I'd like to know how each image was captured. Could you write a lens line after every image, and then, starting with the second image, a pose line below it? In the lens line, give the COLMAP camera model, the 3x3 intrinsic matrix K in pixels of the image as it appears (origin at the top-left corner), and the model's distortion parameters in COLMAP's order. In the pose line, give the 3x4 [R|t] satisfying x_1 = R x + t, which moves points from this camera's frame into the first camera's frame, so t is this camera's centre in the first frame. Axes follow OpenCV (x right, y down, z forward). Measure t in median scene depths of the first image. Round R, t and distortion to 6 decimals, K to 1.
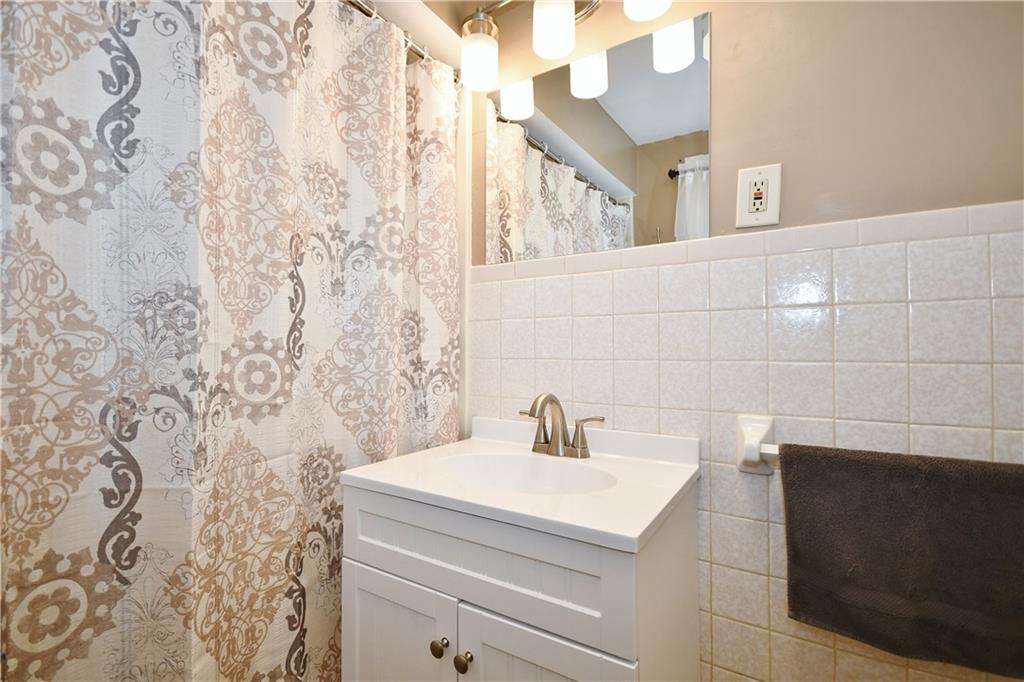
lens RADIAL K [[465.1, 0, 508.2], [0, 465.1, 344.3], [0, 0, 1]] dist [0.001616, -0.005045]
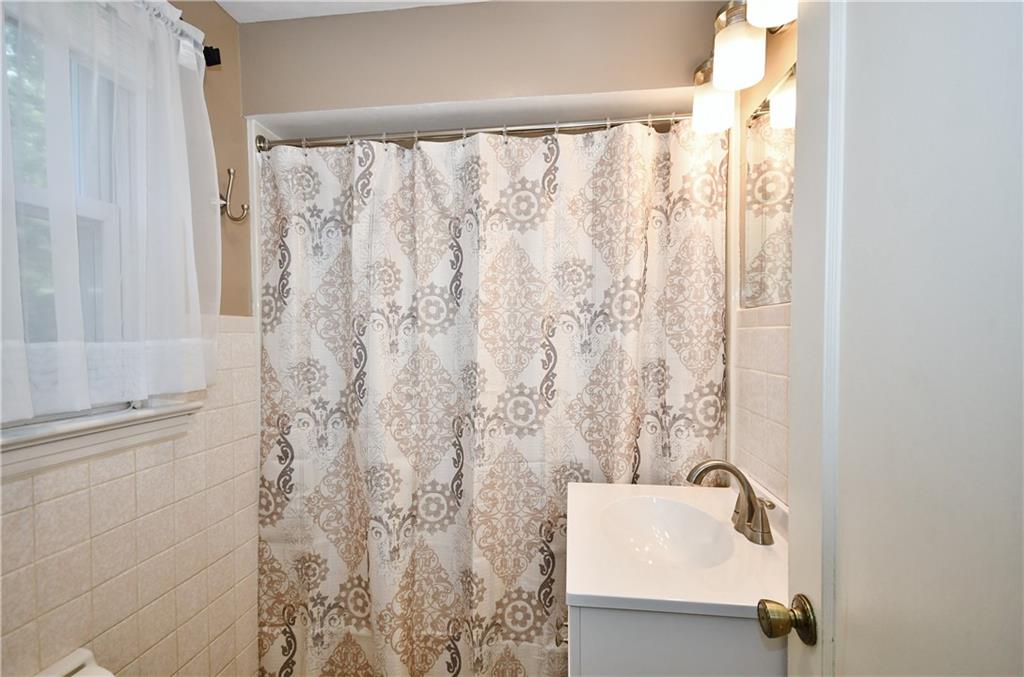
lens RADIAL K [[483.3, 0, 504.2], [0, 483.3, 339.4], [0, 0, 1]] dist [0.000225, 0.000791]
pose [[0.413139, 0.005289, -0.910653, 0.955783], [0.022588, 0.999616, 0.016053, -0.202412], [0.910388, -0.027202, 0.412861, 0.236676]]
